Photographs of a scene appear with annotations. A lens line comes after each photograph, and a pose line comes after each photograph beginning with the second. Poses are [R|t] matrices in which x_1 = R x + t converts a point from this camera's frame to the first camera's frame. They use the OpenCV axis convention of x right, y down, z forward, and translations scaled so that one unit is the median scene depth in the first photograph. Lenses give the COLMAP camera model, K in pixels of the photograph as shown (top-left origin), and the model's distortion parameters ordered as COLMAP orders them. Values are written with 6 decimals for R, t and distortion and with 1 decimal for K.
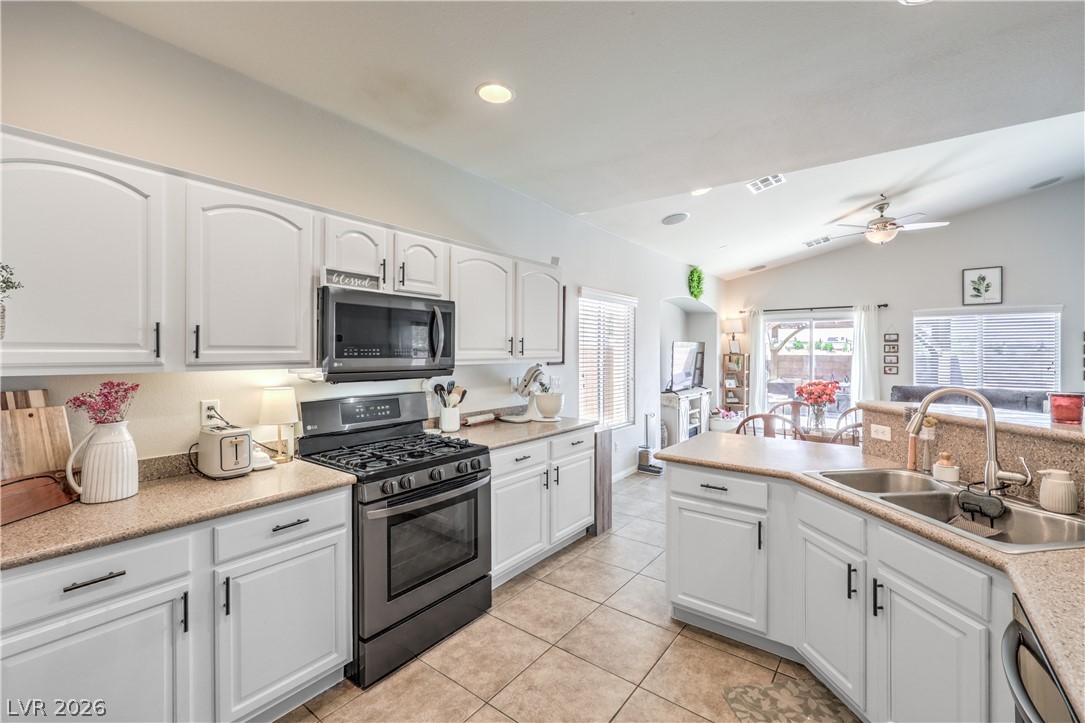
lens RADIAL K [[456.4, 0, 577.0], [0, 456.4, 348.7], [0, 0, 1]] dist [0.001810, 0.000059]
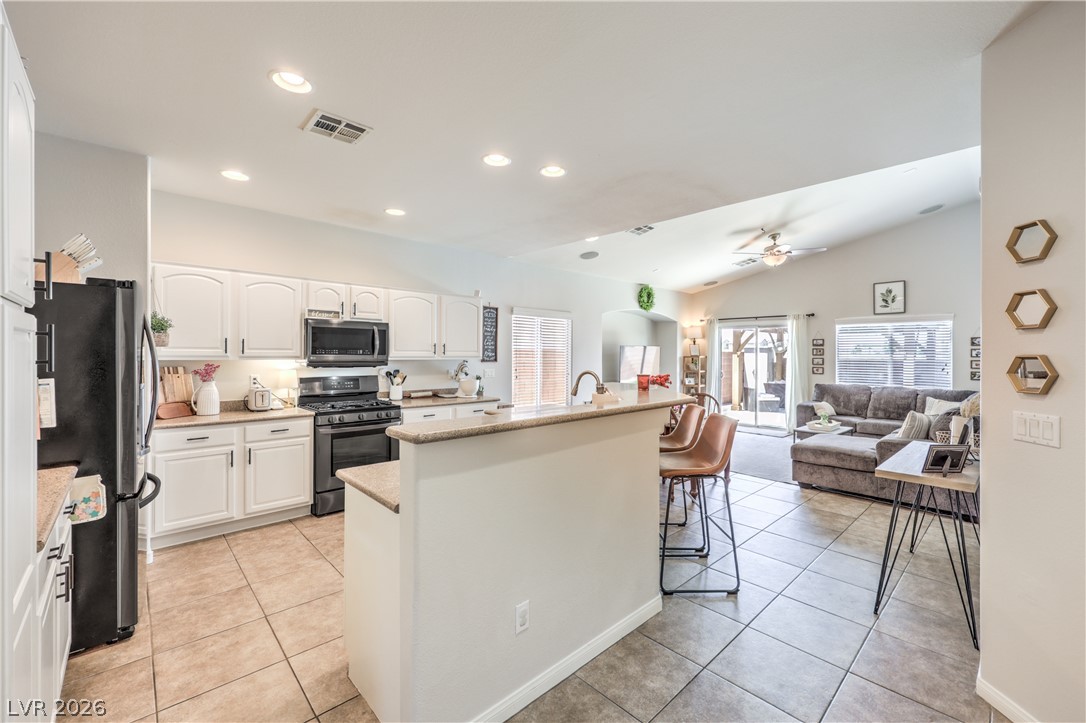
lens RADIAL K [[456.8, 0, 589.0], [0, 456.8, 349.8], [0, 0, 1]] dist [0.001810, 0.000059]
pose [[0.988094, 0.001985, -0.153836, 0.742552], [-0.002824, 0.999982, -0.005240, 0.005215], [0.153823, 0.005612, 0.988082, -0.592816]]
